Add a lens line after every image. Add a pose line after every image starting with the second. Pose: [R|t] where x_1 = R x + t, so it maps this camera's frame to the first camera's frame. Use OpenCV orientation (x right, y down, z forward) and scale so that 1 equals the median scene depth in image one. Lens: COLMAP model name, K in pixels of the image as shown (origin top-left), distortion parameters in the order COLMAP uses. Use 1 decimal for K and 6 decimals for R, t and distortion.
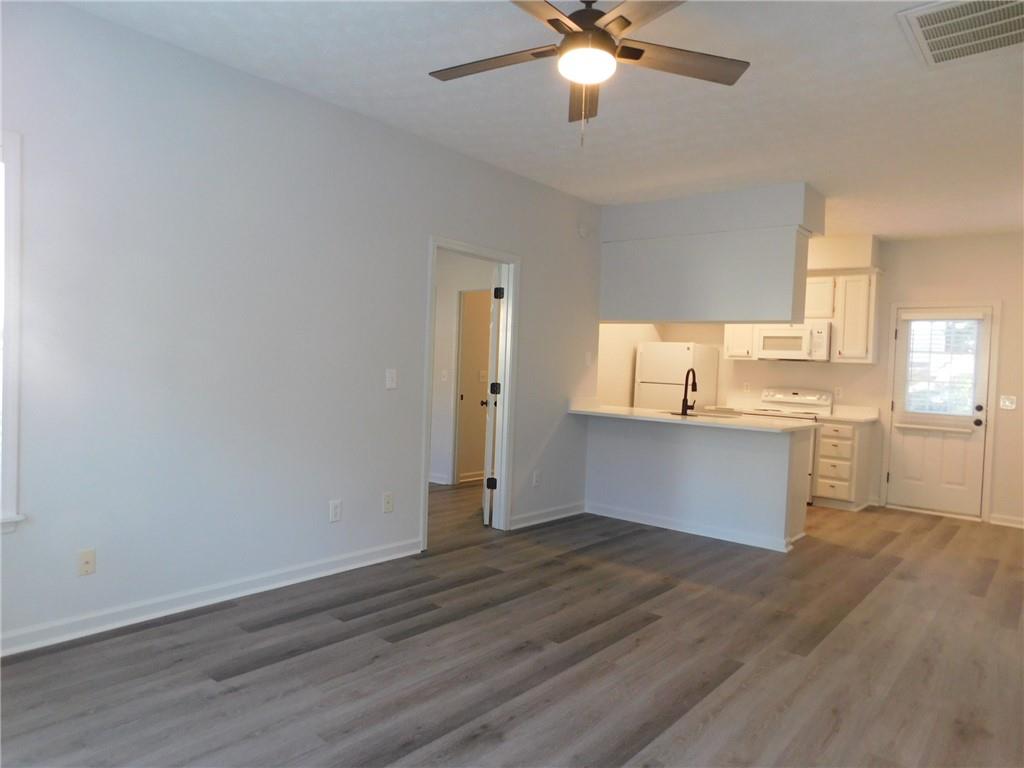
lens RADIAL K [[684.9, 0, 512.0], [0, 684.9, 384.0], [0, 0, 1]] dist [-0.024132, 0.005060]
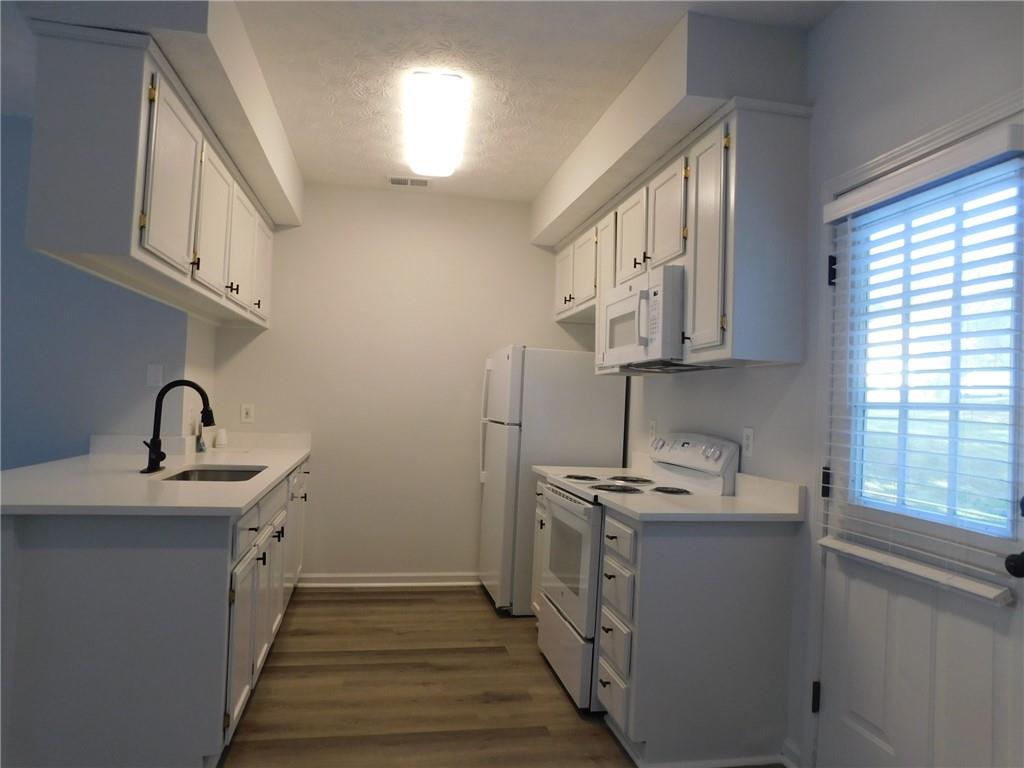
lens RADIAL K [[684.9, 0, 512.0], [0, 684.9, 384.0], [0, 0, 1]] dist [-0.024132, 0.005060]
pose [[0.781381, -0.028317, -0.623411, 0.644542], [-0.025113, 0.996734, -0.076750, 0.012979], [0.623548, 0.075626, 0.778118, 0.631661]]
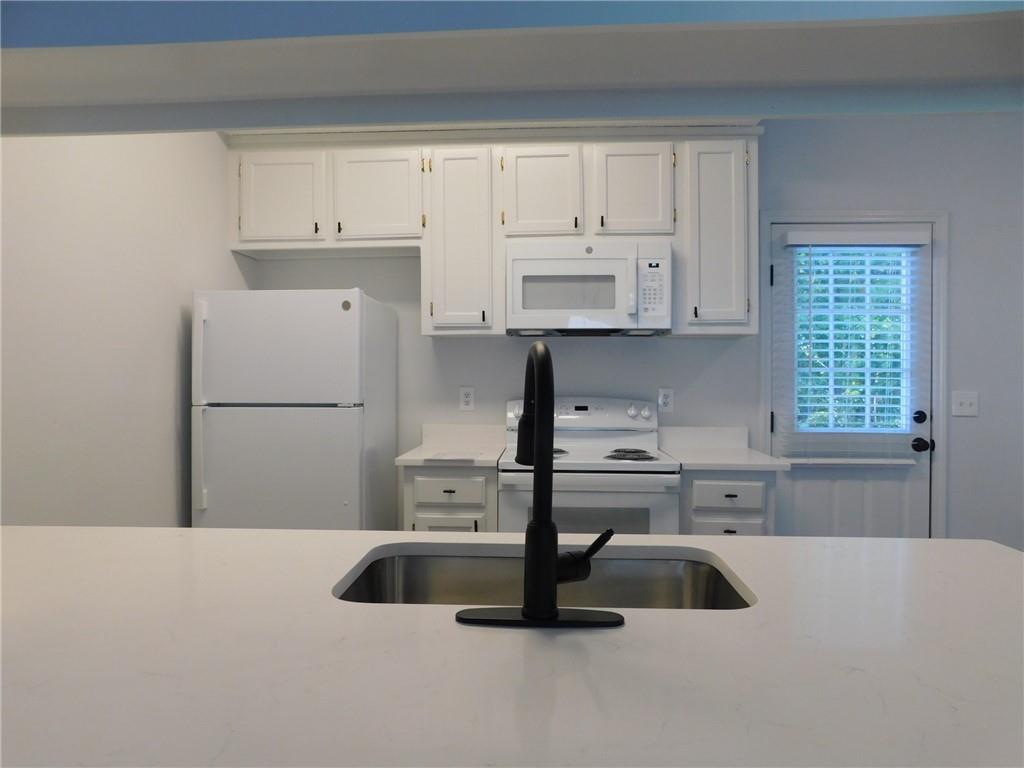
lens RADIAL K [[667.3, 0, 520.6], [0, 667.3, 381.9], [0, 0, 1]] dist [-0.017882, 0.001108]
pose [[0.799106, -0.045464, 0.599468, 0.127406], [0.046632, 0.998820, 0.013589, -0.011761], [-0.599379, 0.017095, 0.800283, 0.718450]]
